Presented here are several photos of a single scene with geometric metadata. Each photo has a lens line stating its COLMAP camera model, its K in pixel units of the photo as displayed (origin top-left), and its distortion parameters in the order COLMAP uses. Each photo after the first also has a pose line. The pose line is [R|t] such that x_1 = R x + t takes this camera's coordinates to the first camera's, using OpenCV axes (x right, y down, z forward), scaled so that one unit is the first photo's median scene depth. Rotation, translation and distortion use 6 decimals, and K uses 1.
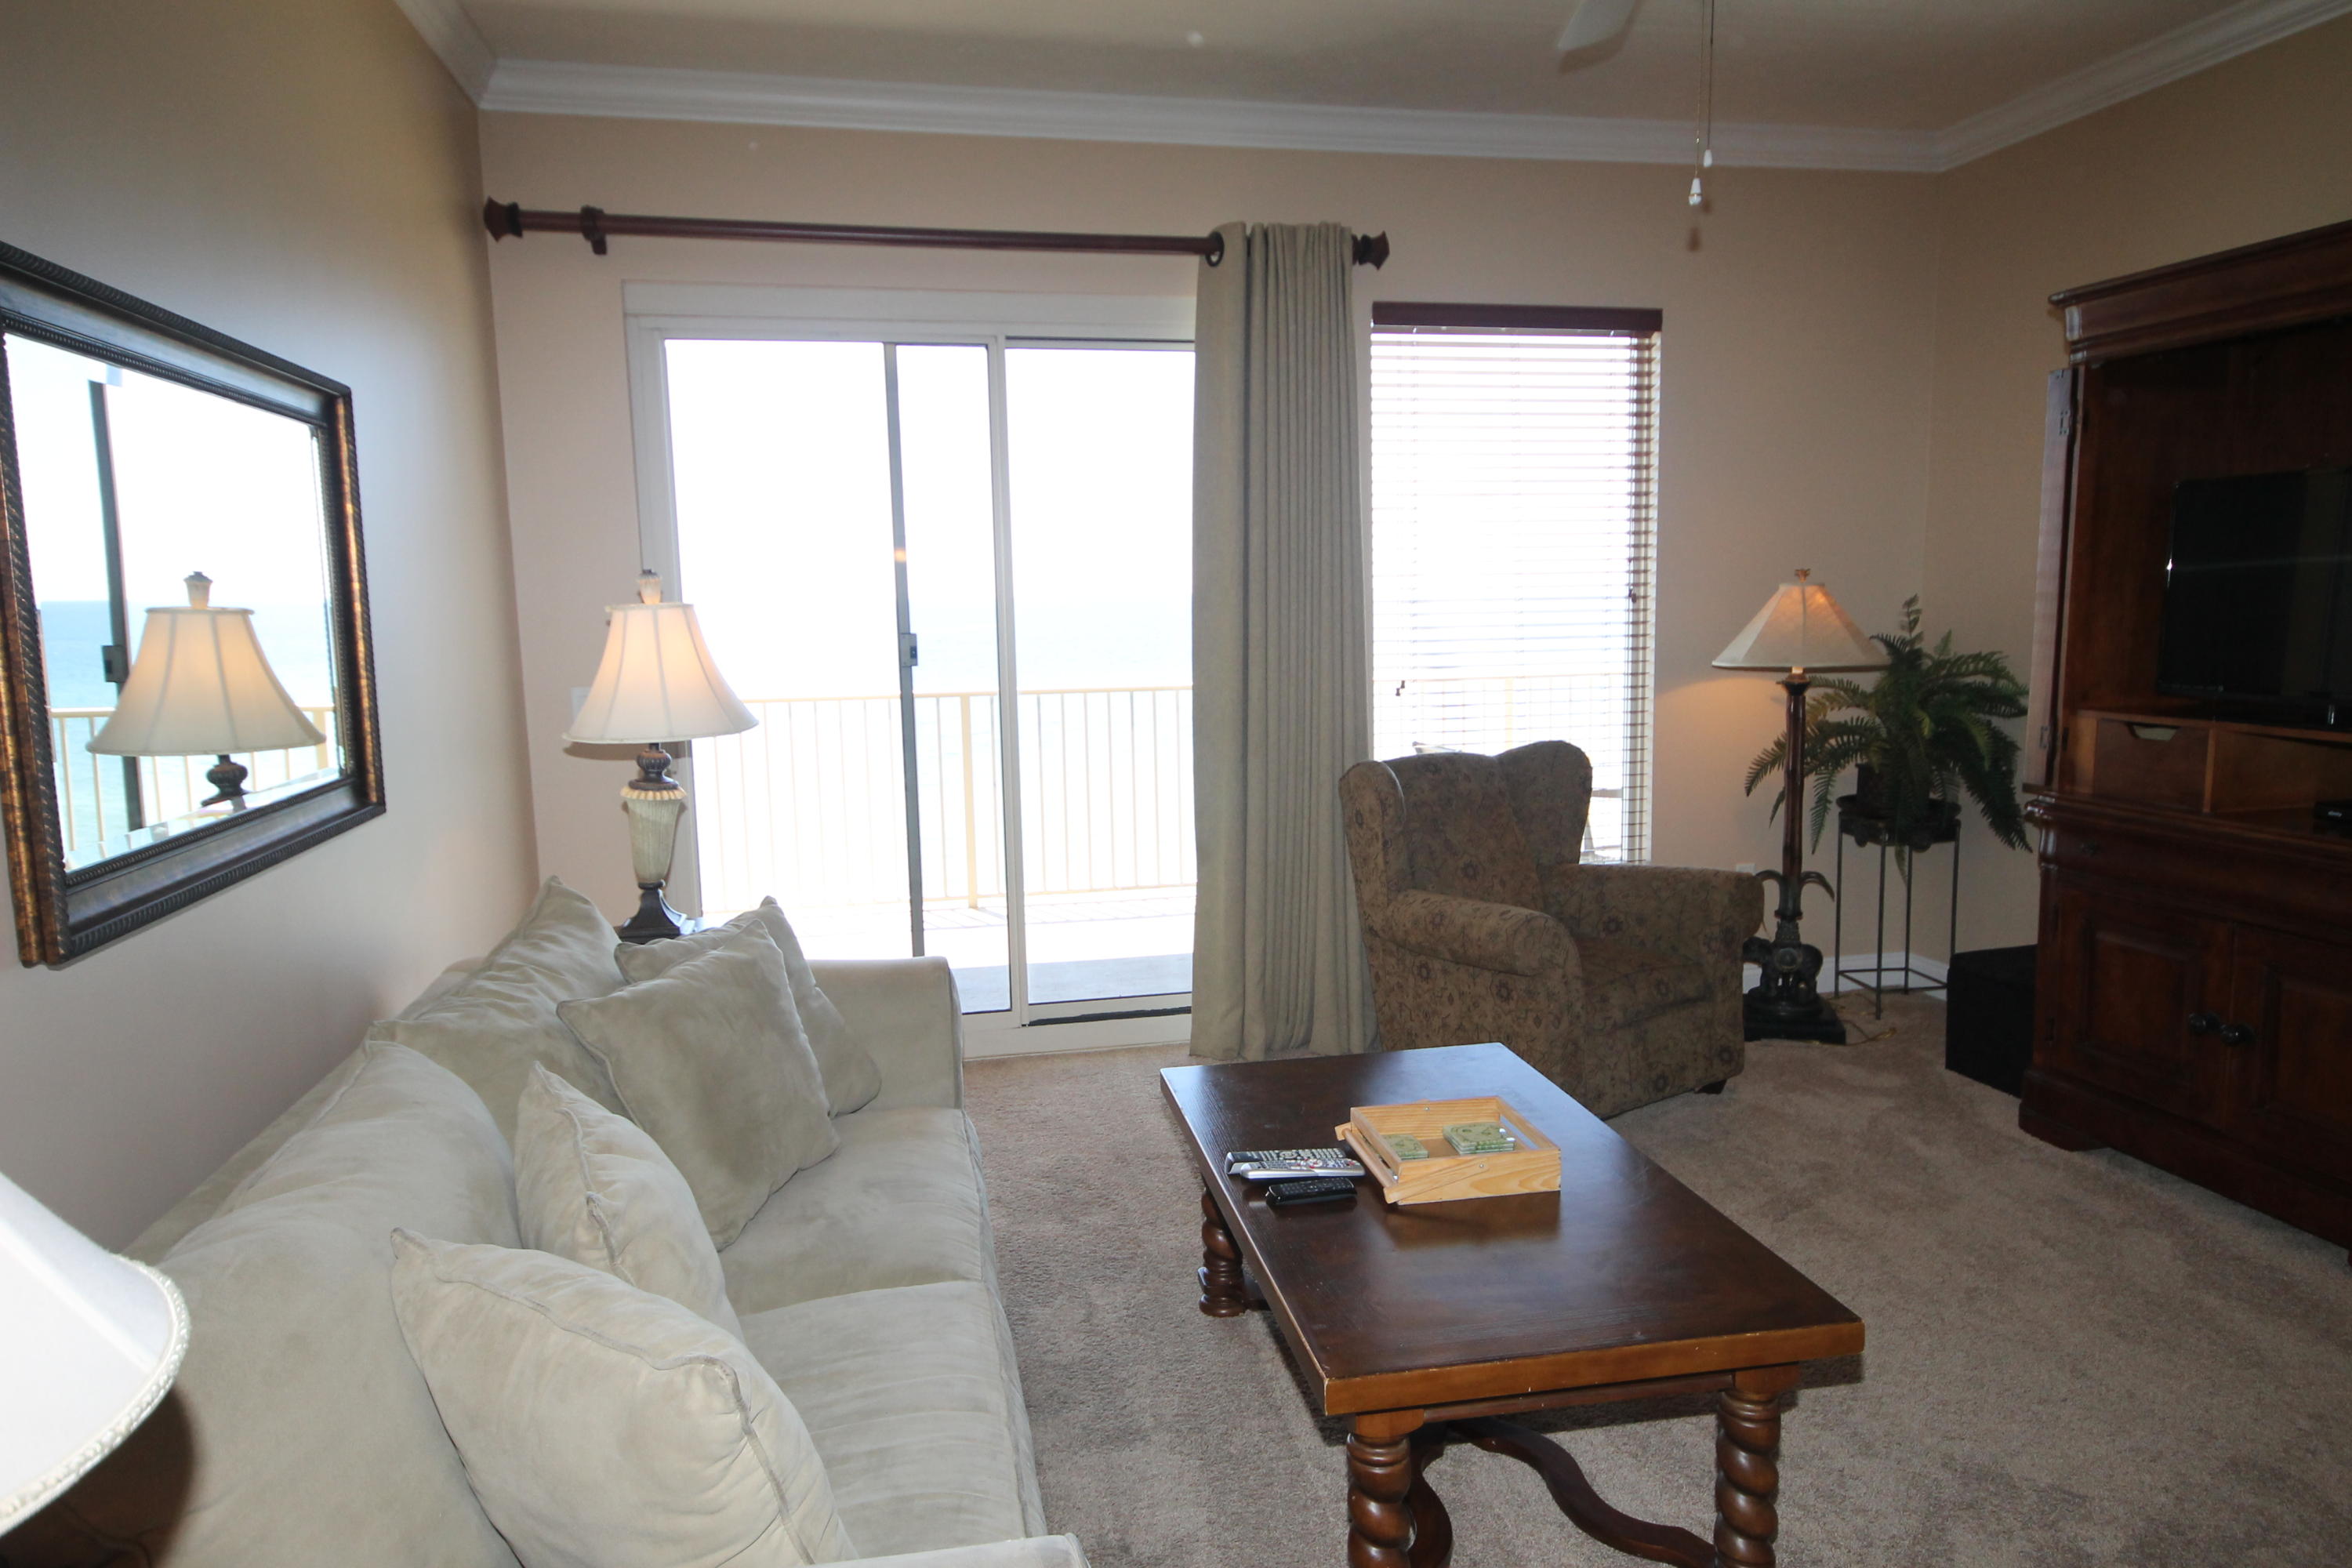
lens RADIAL K [[1513.2, 0, 1195.2], [0, 1513.2, 778.5], [0, 0, 1]] dist [0.020710, -0.002698]
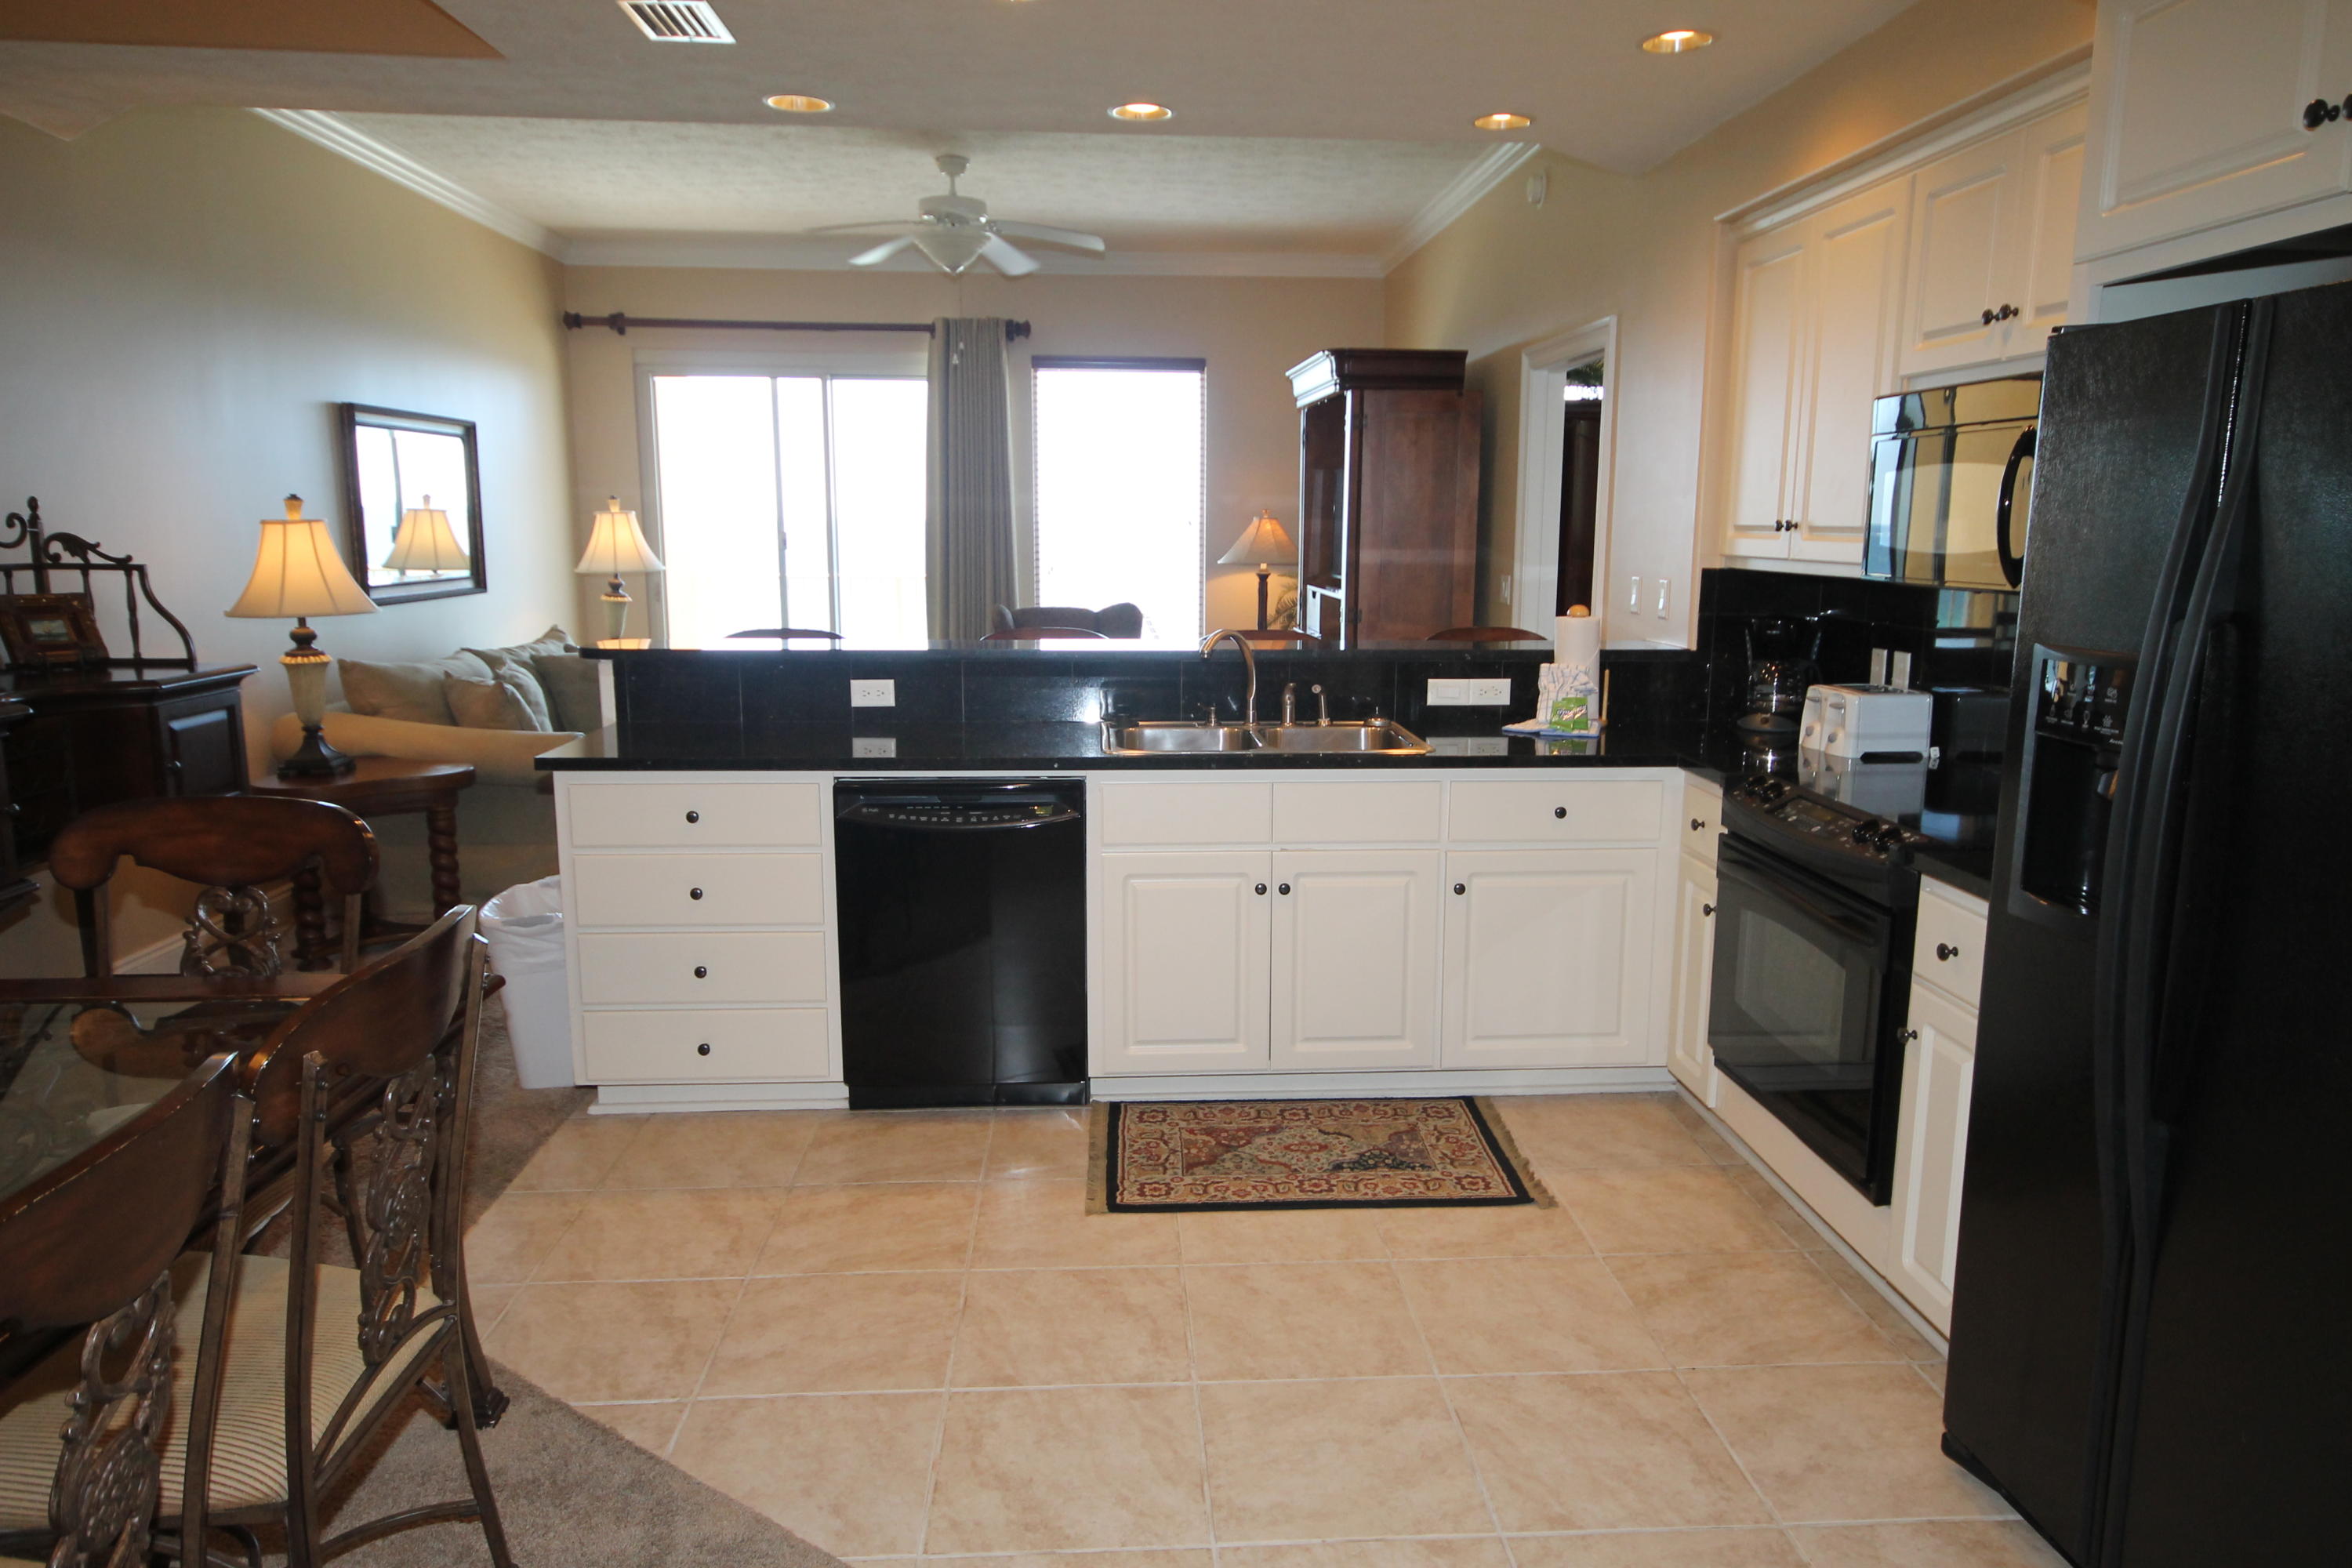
lens RADIAL K [[1513.2, 0, 1179.9], [0, 1513.2, 784.3], [0, 0, 1]] dist [0.020710, -0.002698]
pose [[0.986935, 0.052087, -0.152469, 0.643474], [-0.043777, 0.997393, 0.057367, 0.092941], [0.155059, -0.049943, 0.986642, -0.852178]]
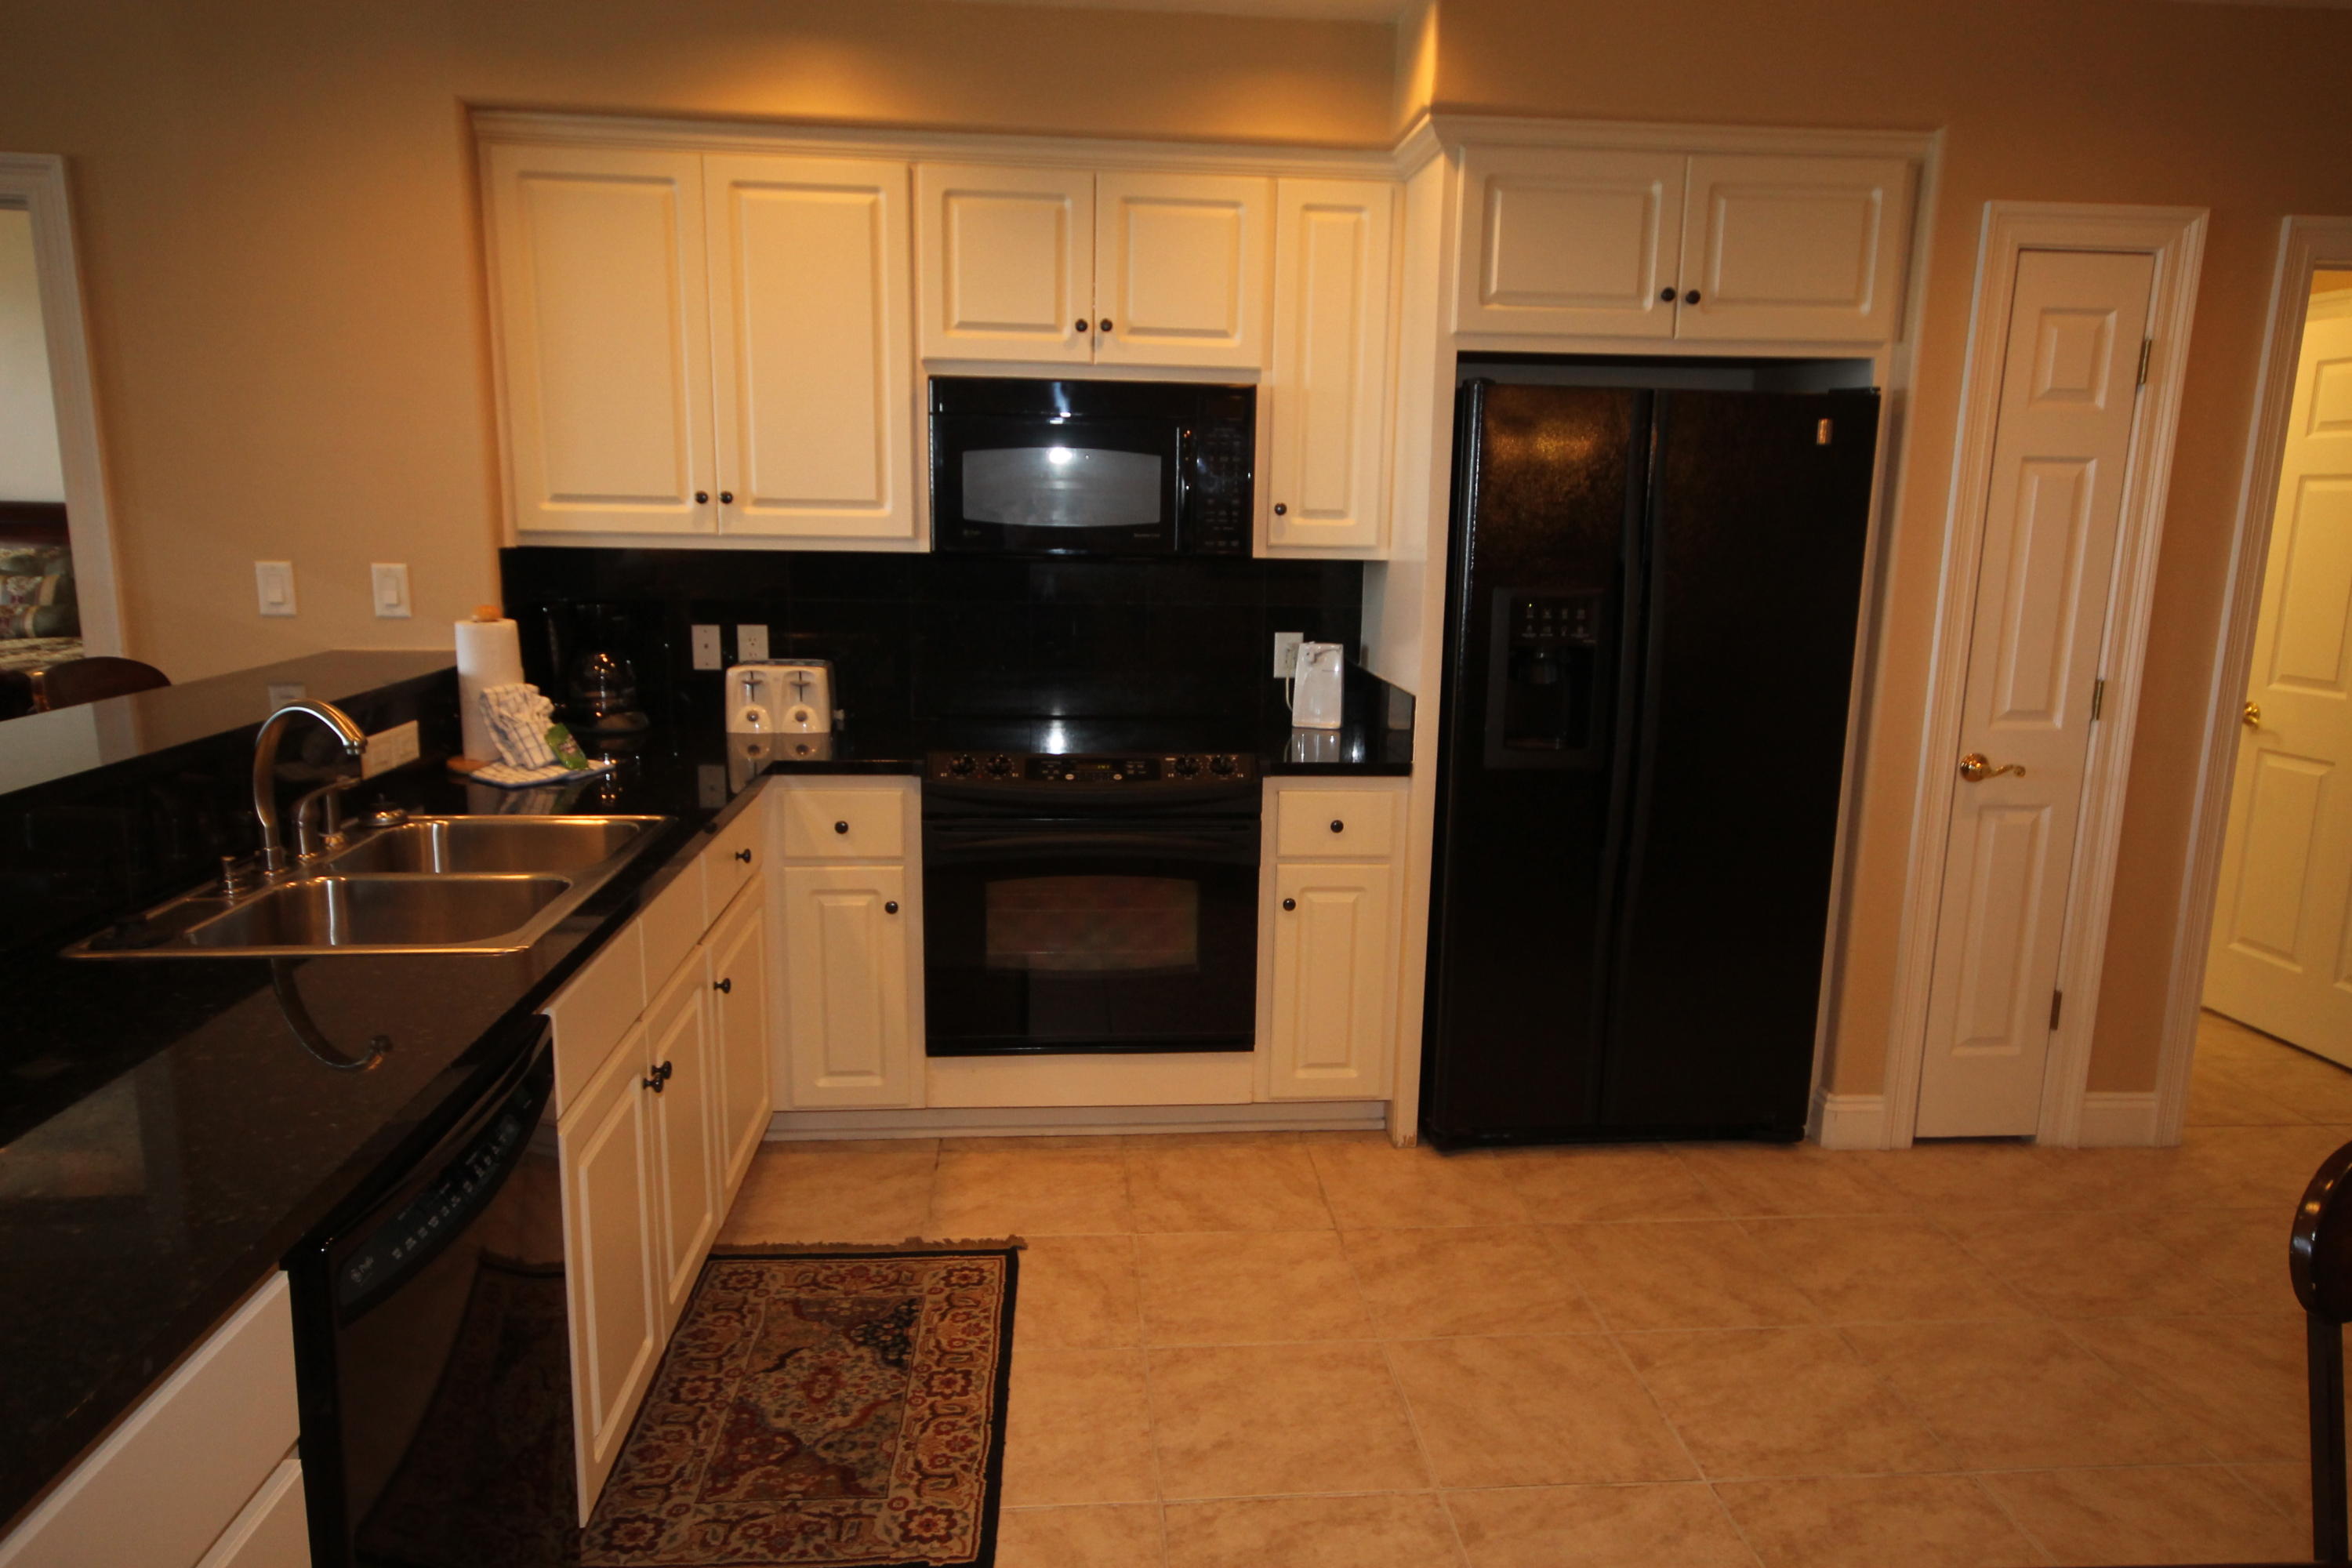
lens RADIAL K [[1513.2, 0, 1189.5], [0, 1513.2, 795.5], [0, 0, 1]] dist [0.020710, -0.002698]
pose [[0.142124, -0.166493, 0.975746, -1.353215], [0.102128, 0.982958, 0.152848, -0.112253], [-0.984566, 0.077927, 0.156705, 1.151332]]
